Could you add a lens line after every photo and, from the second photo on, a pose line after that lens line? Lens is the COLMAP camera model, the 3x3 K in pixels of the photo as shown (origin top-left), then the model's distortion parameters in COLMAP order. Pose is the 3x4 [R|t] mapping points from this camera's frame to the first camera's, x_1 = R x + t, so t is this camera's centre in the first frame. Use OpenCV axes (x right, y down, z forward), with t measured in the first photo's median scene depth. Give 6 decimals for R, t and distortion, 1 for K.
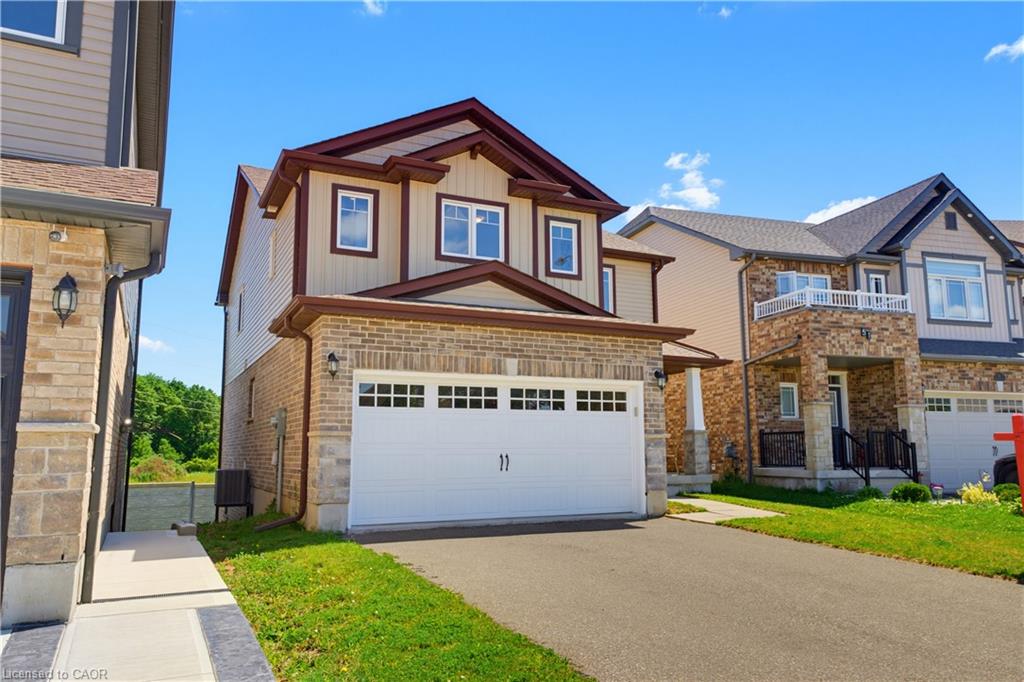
lens RADIAL K [[753.4, 0, 512.0], [0, 753.4, 341.0], [0, 0, 1]] dist [0.000408, -0.000101]
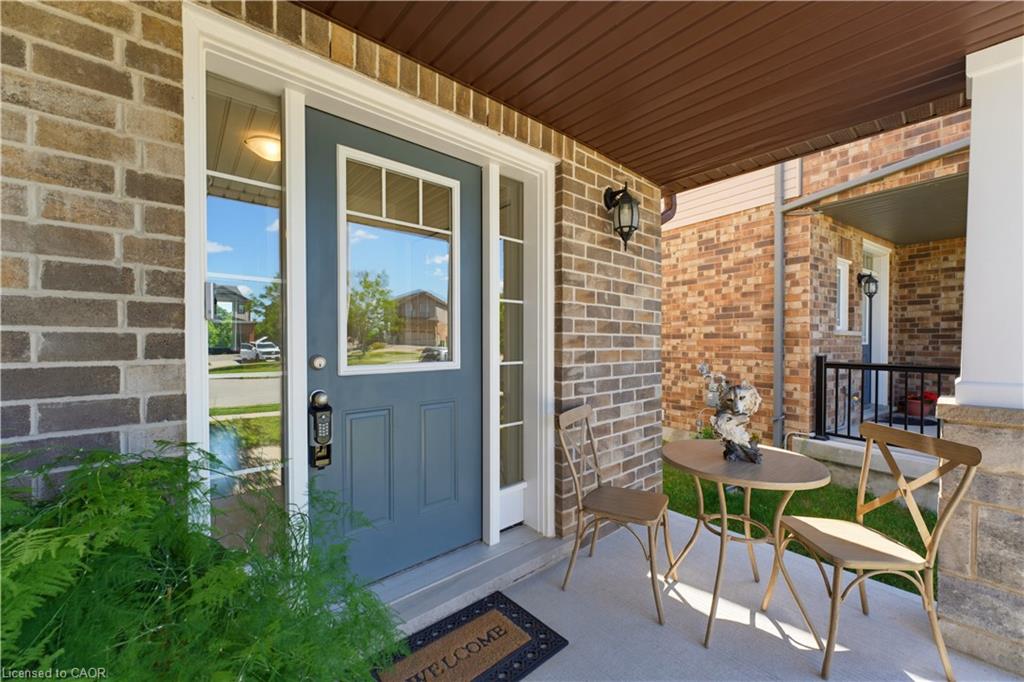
lens RADIAL K [[408.0, 0, 512.0], [0, 408.0, 341.0], [0, 0, 1]] dist [0.001153, 0.000359]
pose [[0.963928, 0.003113, 0.266146, 0.085997], [-0.042118, 0.989117, 0.140976, 0.079425], [-0.262811, -0.147100, 0.953568, 0.785343]]
